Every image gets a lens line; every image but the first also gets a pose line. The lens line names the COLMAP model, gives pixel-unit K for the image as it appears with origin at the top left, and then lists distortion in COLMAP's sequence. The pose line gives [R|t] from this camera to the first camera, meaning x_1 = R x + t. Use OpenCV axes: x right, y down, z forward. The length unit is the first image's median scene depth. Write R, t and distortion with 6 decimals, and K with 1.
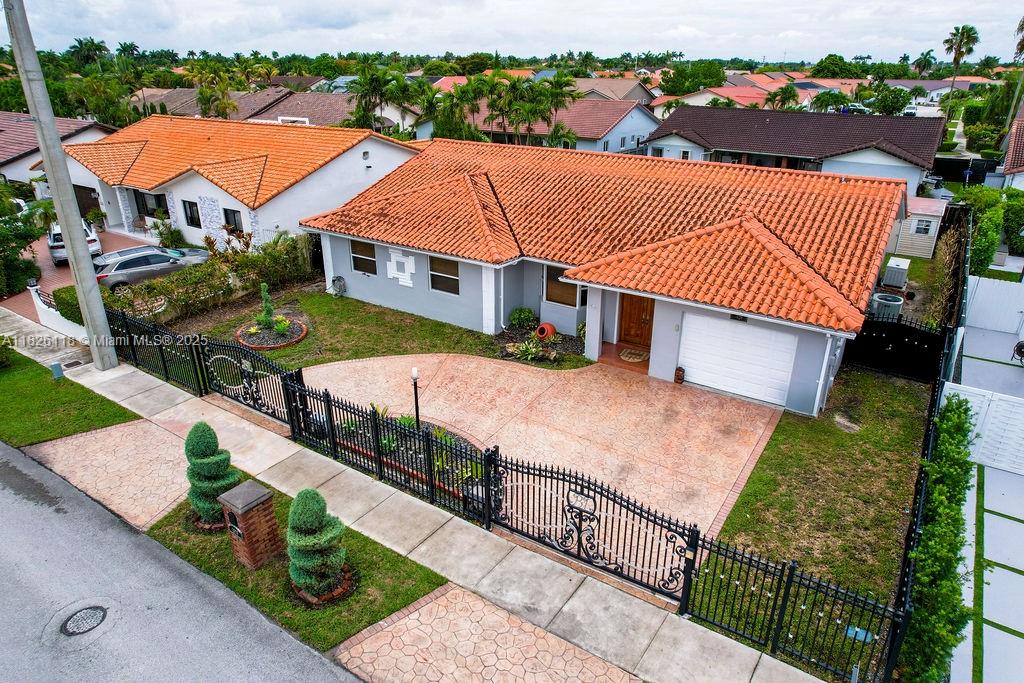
lens RADIAL K [[646.4, 0, 526.0], [0, 646.4, 343.1], [0, 0, 1]] dist [-0.029089, 0.000504]
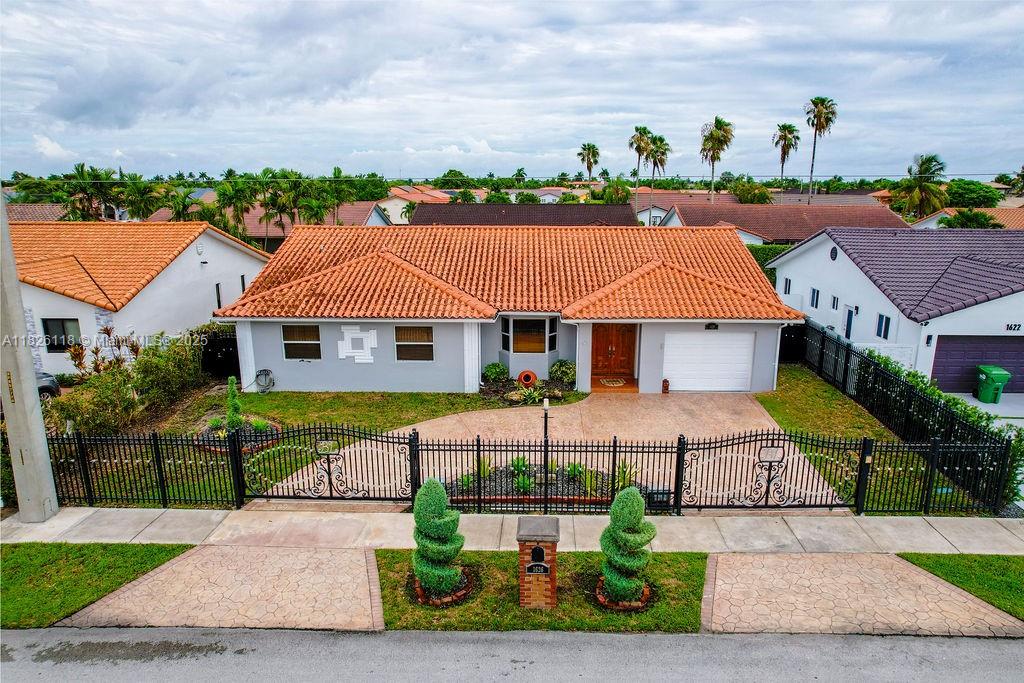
lens RADIAL K [[646.4, 0, 526.0], [0, 646.4, 343.1], [0, 0, 1]] dist [-0.029089, 0.000504]
pose [[0.844790, -0.130212, 0.519013, -0.538591], [0.215883, 0.970437, -0.107923, 0.041580], [-0.489616, 0.203218, 0.847926, 0.083393]]
